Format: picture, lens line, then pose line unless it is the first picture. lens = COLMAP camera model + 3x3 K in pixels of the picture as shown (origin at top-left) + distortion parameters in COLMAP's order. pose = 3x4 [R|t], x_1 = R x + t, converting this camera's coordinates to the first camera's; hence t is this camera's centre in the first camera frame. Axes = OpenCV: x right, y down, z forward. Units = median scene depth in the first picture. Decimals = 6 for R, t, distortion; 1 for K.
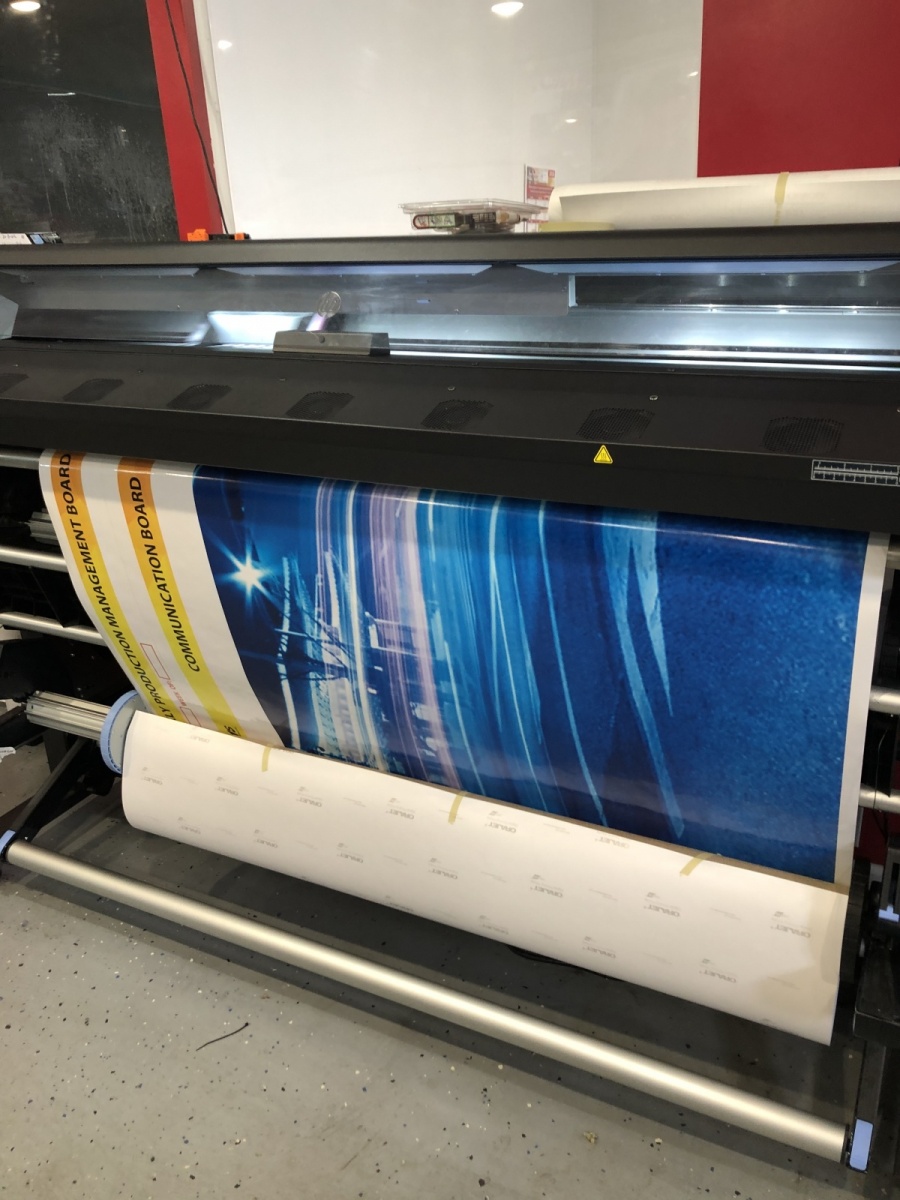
lens RADIAL K [[975.0, 0, 452.0], [0, 975.0, 575.9], [0, 0, 1]] dist [-0.003535, -0.002250]
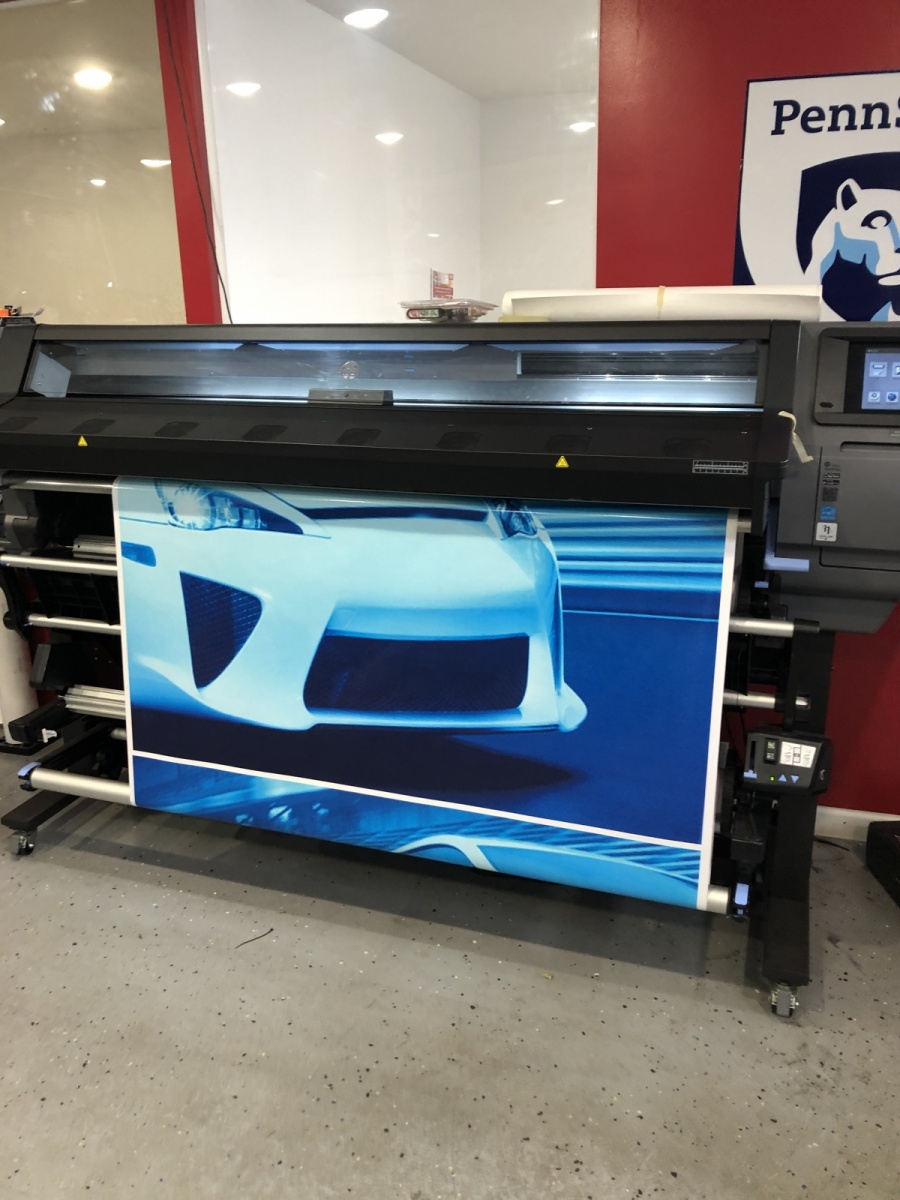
lens RADIAL K [[964.8, 0, 436.2], [0, 964.8, 595.6], [0, 0, 1]] dist [0.001954, 0.008600]
pose [[0.992599, -0.013870, 0.120647, -0.172986], [0.021954, 0.997582, -0.065935, 0.137339], [-0.119440, 0.068096, 0.990503, -0.362276]]
